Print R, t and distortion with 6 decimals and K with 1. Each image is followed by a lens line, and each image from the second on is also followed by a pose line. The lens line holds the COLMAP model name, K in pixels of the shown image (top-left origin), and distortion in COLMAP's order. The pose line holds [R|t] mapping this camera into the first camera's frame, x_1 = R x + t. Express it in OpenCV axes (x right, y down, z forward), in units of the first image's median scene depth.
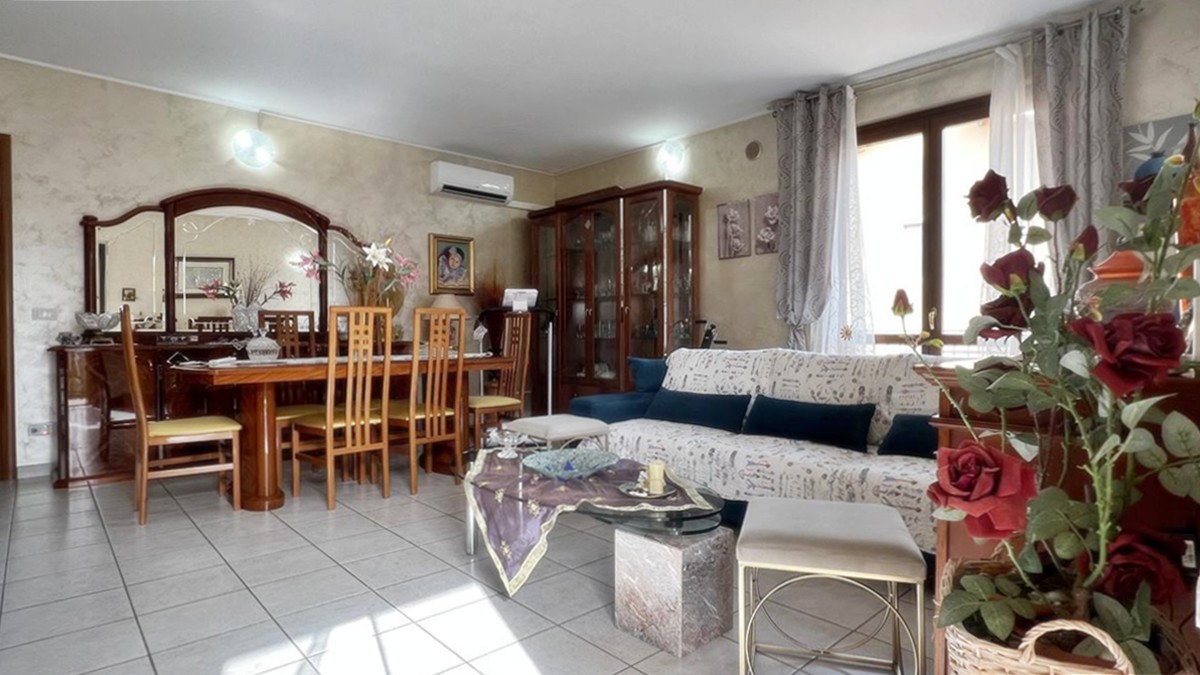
lens RADIAL K [[622.3, 0, 600.0], [0, 622.3, 337.5], [0, 0, 1]] dist [-0.000791, 0.000370]
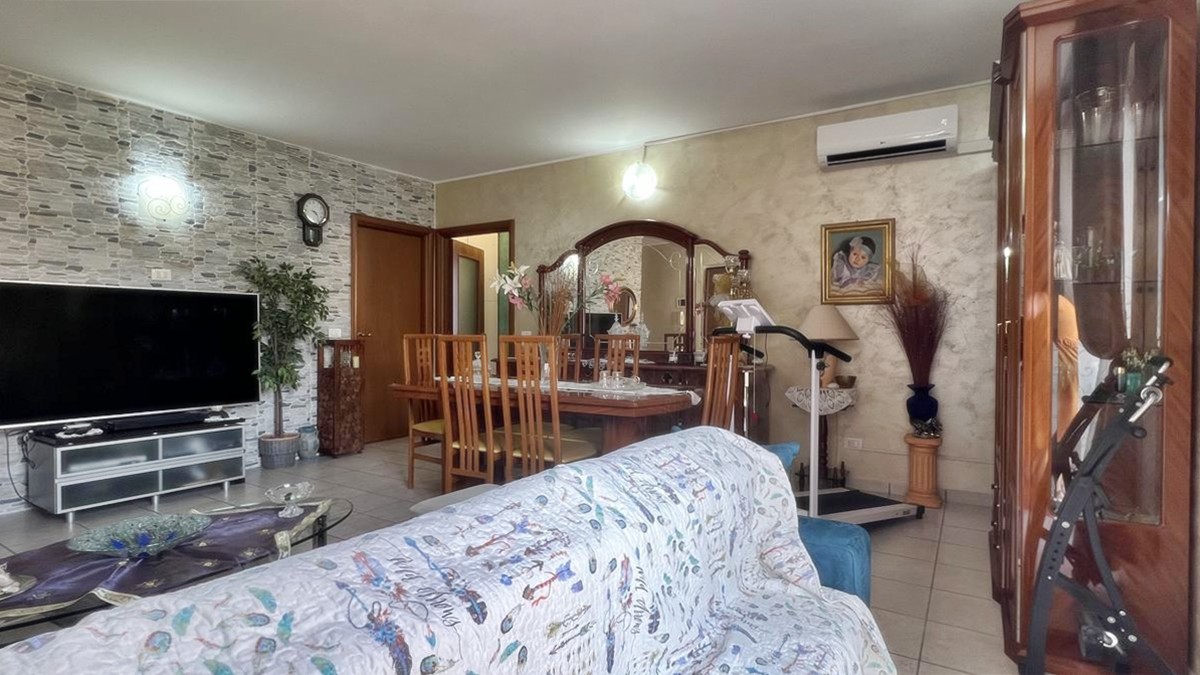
lens RADIAL K [[615.0, 0, 602.9], [0, 615.0, 340.6], [0, 0, 1]] dist [-0.001412, 0.000881]
pose [[0.261697, 0.015485, -0.965026, 0.469542], [-0.012339, 0.999843, 0.012697, -0.040558], [0.965071, 0.008585, 0.261847, 0.675888]]
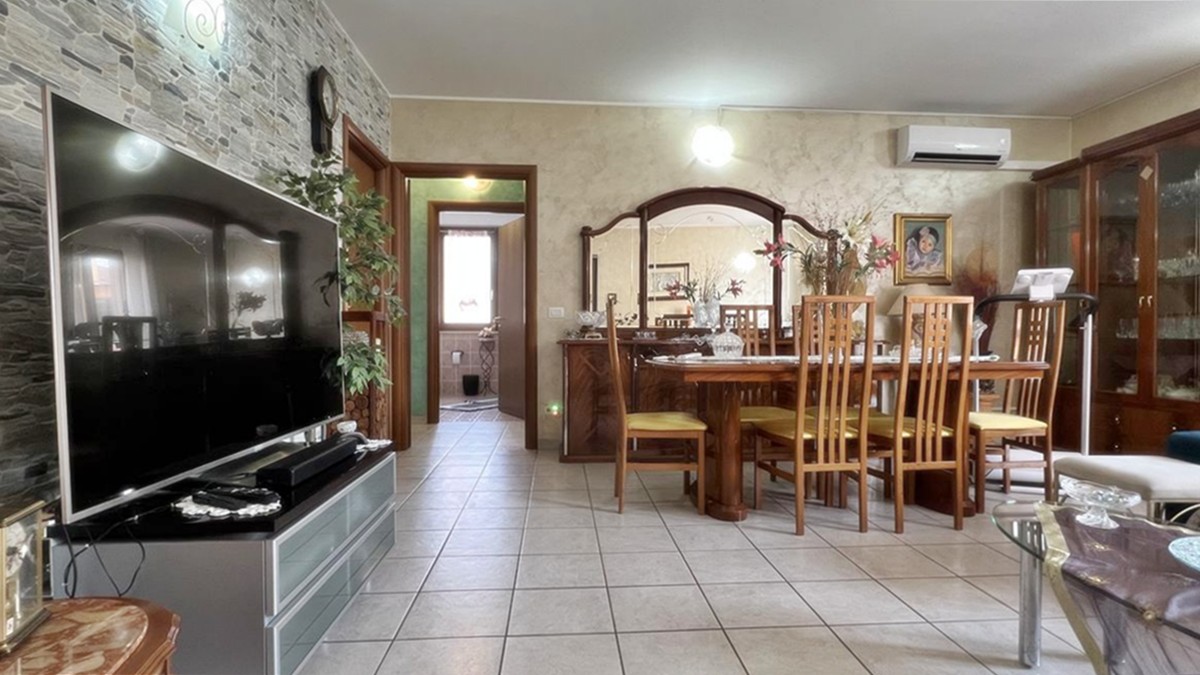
lens RADIAL K [[615.0, 0, 602.9], [0, 615.0, 340.6], [0, 0, 1]] dist [-0.001412, 0.000881]
pose [[0.788663, 0.013401, -0.614680, -0.086790], [-0.010088, 0.999910, 0.008855, 0.003877], [0.614743, -0.000783, 0.788727, 0.112310]]
